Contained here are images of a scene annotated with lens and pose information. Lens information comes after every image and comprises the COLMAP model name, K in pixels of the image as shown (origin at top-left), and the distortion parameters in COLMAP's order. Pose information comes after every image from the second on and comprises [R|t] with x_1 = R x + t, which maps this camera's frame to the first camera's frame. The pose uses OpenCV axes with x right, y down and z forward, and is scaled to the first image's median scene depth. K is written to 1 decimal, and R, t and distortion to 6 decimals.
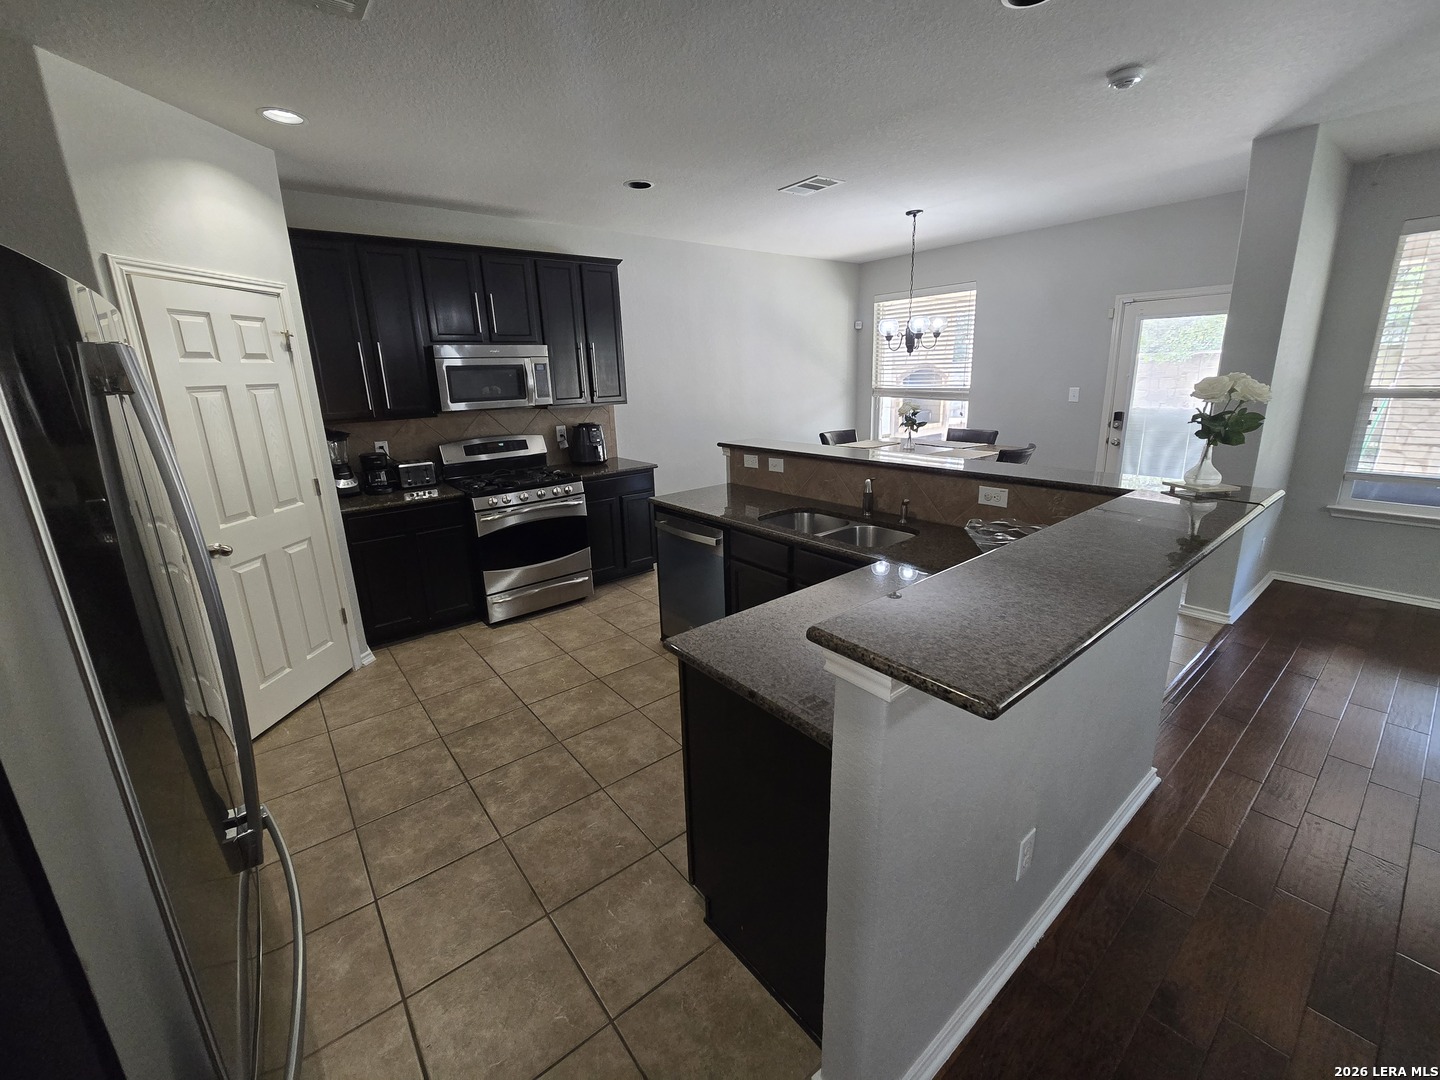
lens RADIAL K [[593.8, 0, 721.0], [0, 593.8, 521.2], [0, 0, 1]] dist [-0.003669, -0.000039]
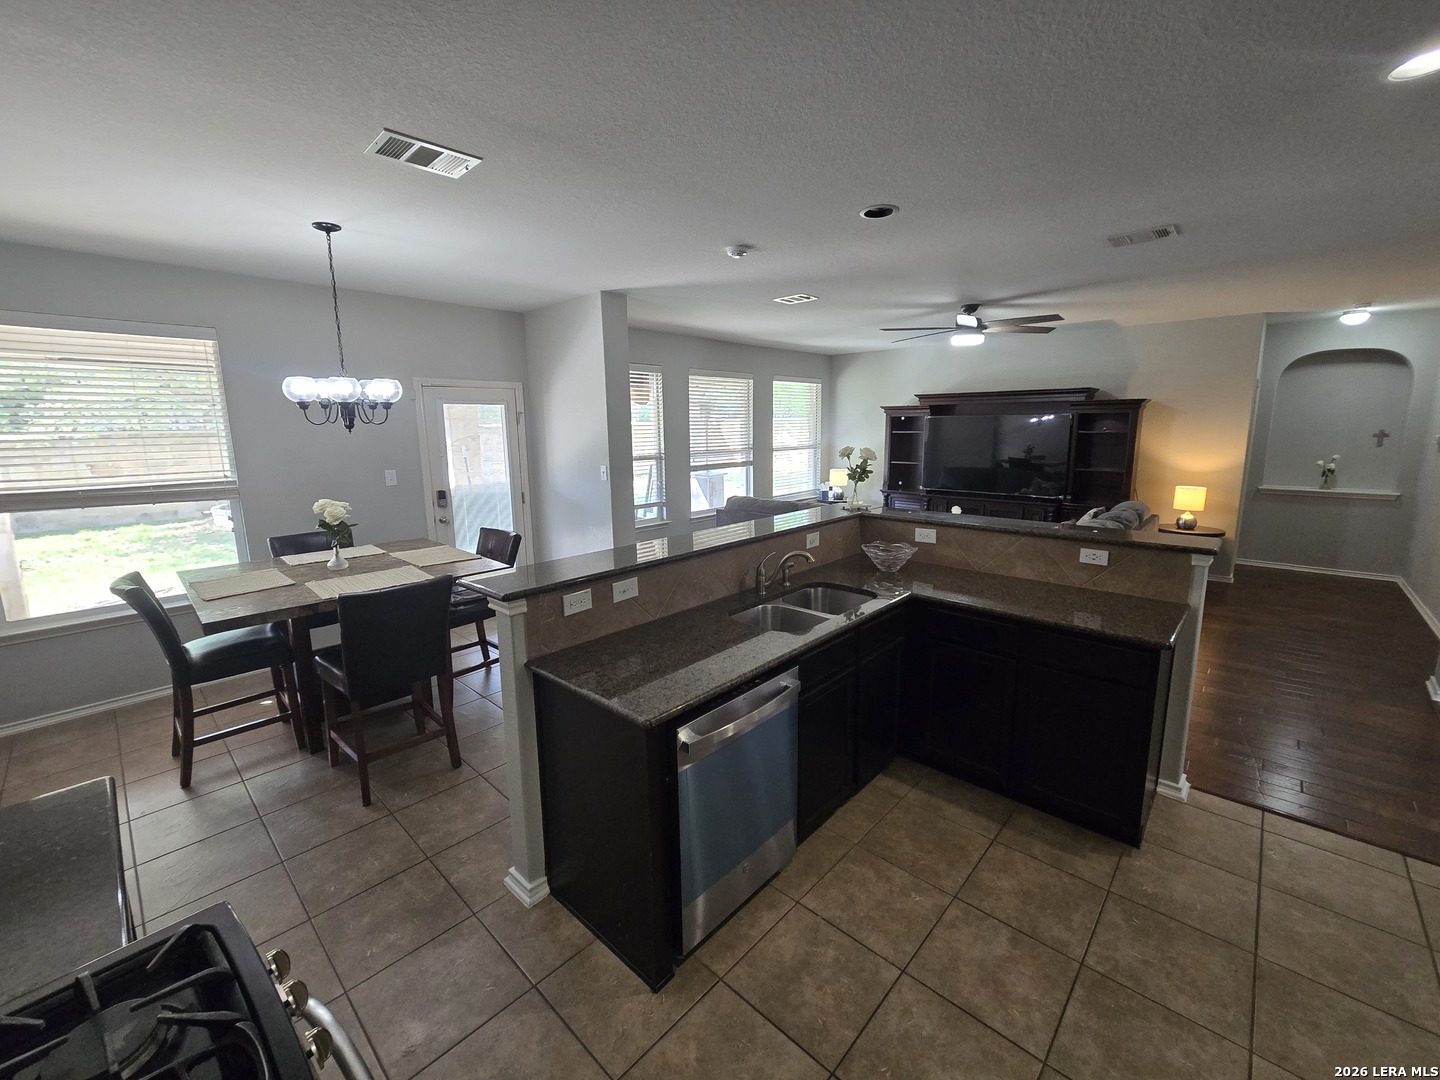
lens RADIAL K [[593.8, 0, 715.4], [0, 593.8, 521.0], [0, 0, 1]] dist [-0.003669, -0.000039]
pose [[-0.137817, -0.127563, 0.982209, -0.538107], [0.259812, 0.952290, 0.160133, -0.235331], [-0.955774, 0.277258, -0.098100, 0.892974]]
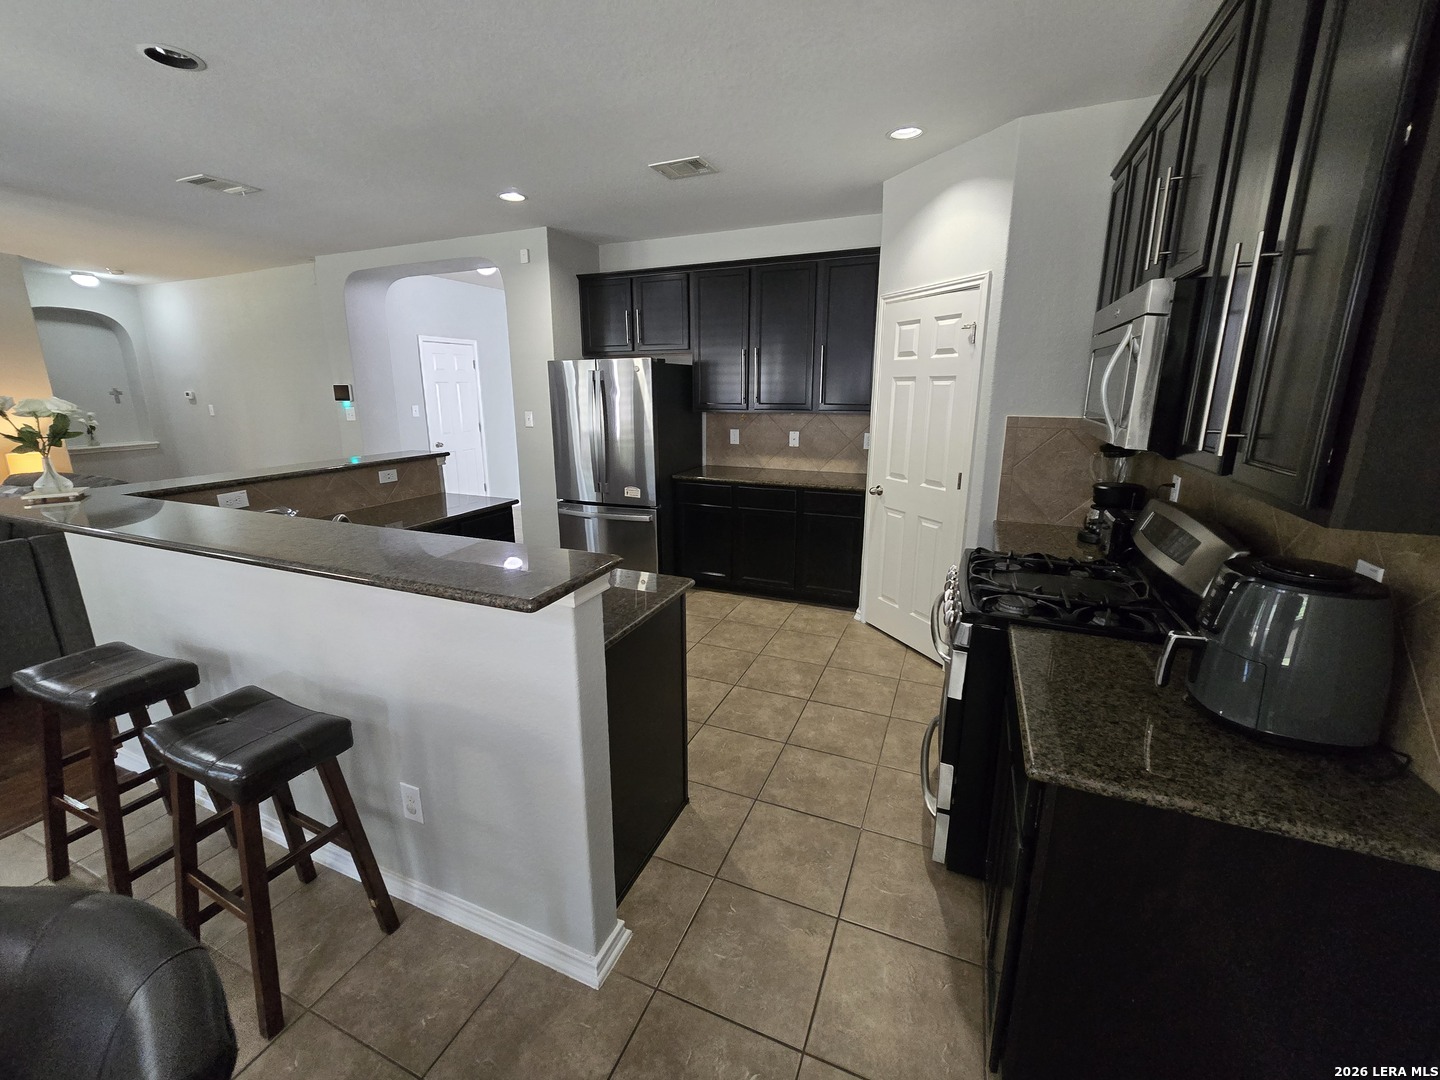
lens RADIAL K [[593.8, 0, 712.7], [0, 593.8, 524.7], [0, 0, 1]] dist [-0.003669, -0.000039]
pose [[-0.883978, 0.140623, -0.445879, 0.114969], [-0.085206, 0.889265, 0.449385, -0.342958], [0.459699, 0.435238, -0.774109, 1.370024]]
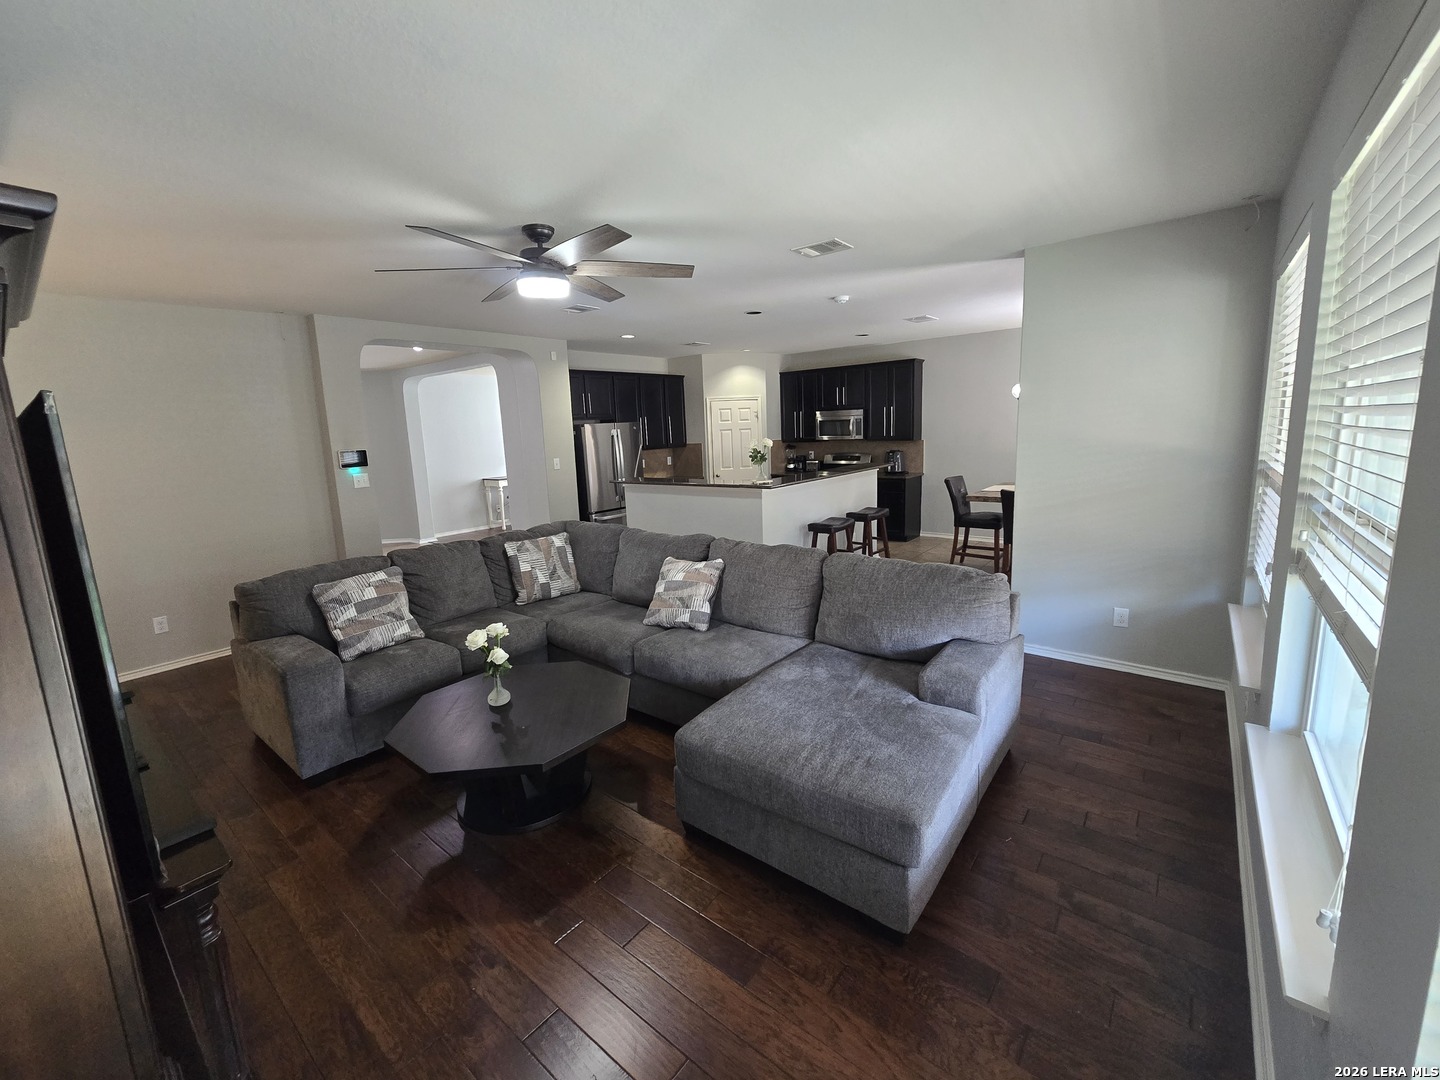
lens RADIAL K [[593.8, 0, 722.6], [0, 593.8, 526.3], [0, 0, 1]] dist [-0.003669, -0.000039]
pose [[0.232177, 0.181845, -0.955524, 1.790030], [-0.210941, 0.968403, 0.133041, -0.092931], [0.949525, 0.170670, 0.263200, 0.105030]]
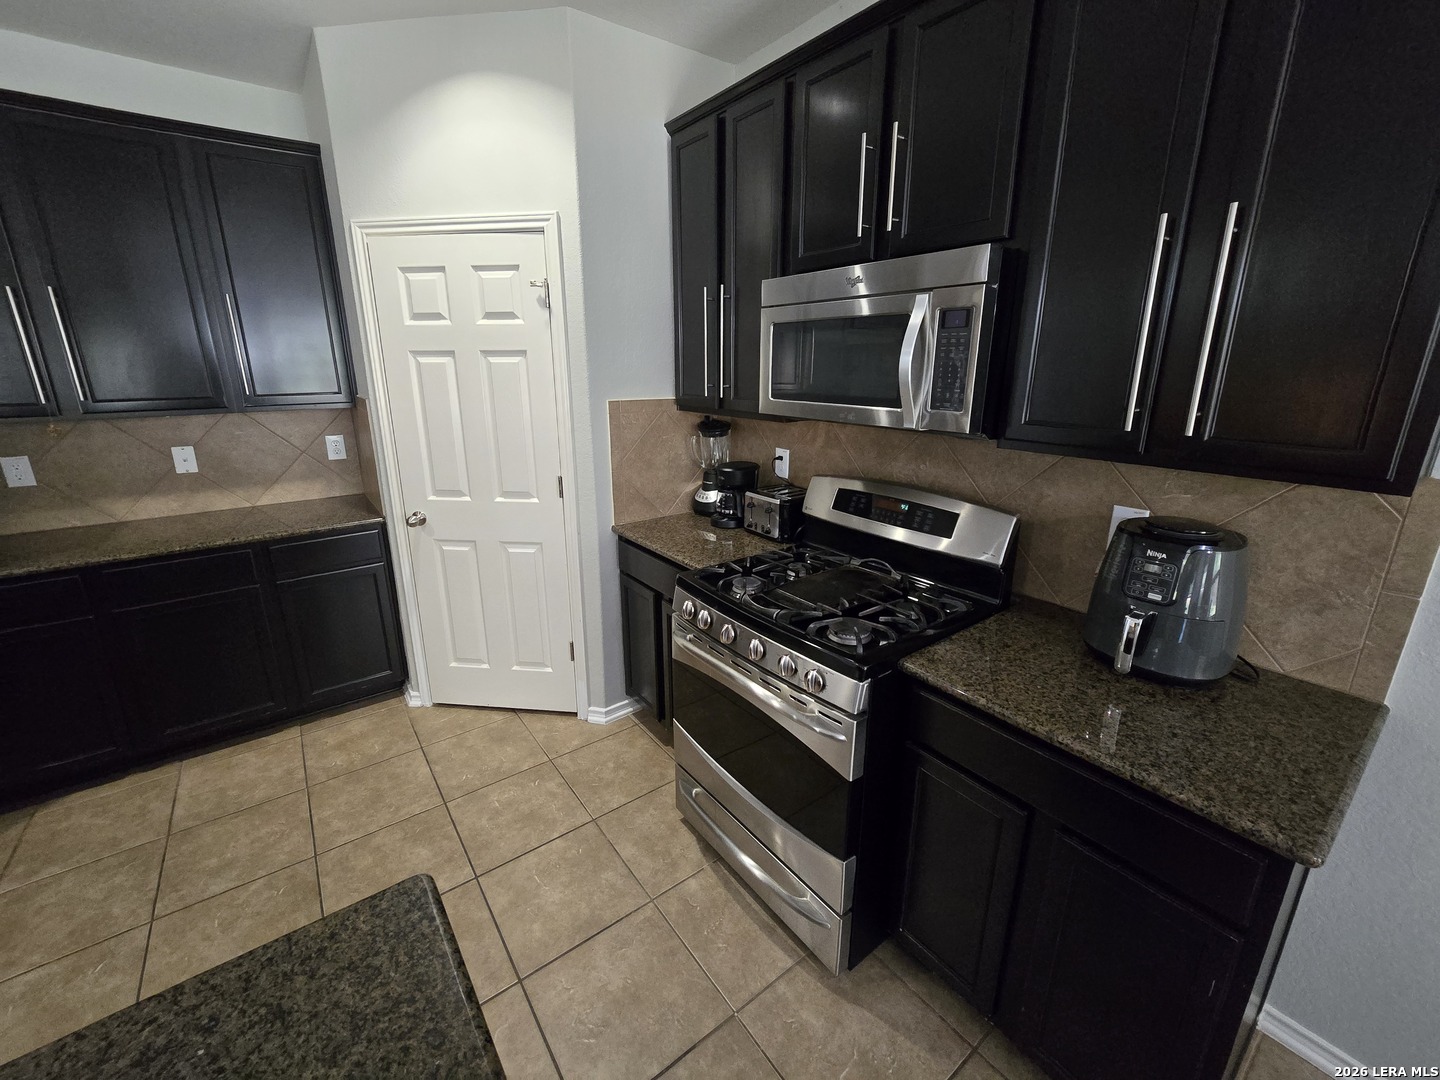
lens RADIAL K [[593.8, 0, 717.4], [0, 593.8, 523.3], [0, 0, 1]] dist [-0.003669, -0.000039]
pose [[-0.038543, 0.298305, -0.953692, 0.051335], [-0.244124, 0.922670, 0.298468, -0.250581], [0.968978, 0.244323, 0.037261, 1.005510]]
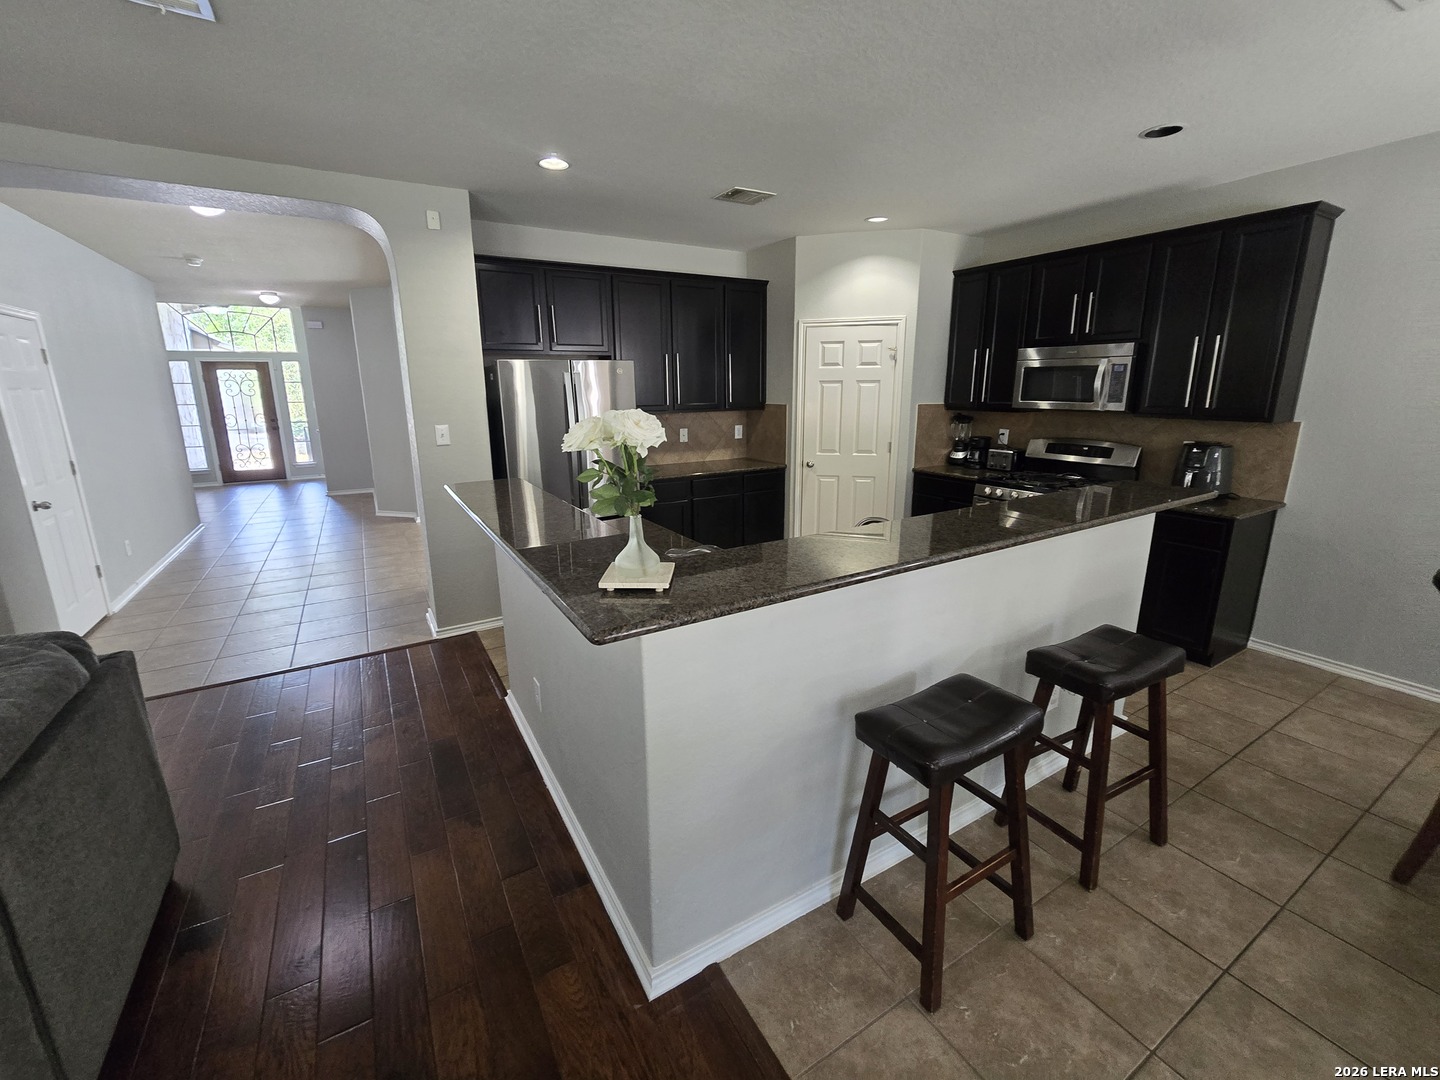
lens RADIAL K [[593.8, 0, 709.3], [0, 593.8, 525.2], [0, 0, 1]] dist [-0.003669, -0.000039]
pose [[-0.148239, 0.260389, -0.954056, 0.780732], [-0.231722, 0.928713, 0.289477, -0.177349], [0.961421, 0.263988, -0.077334, 0.614867]]
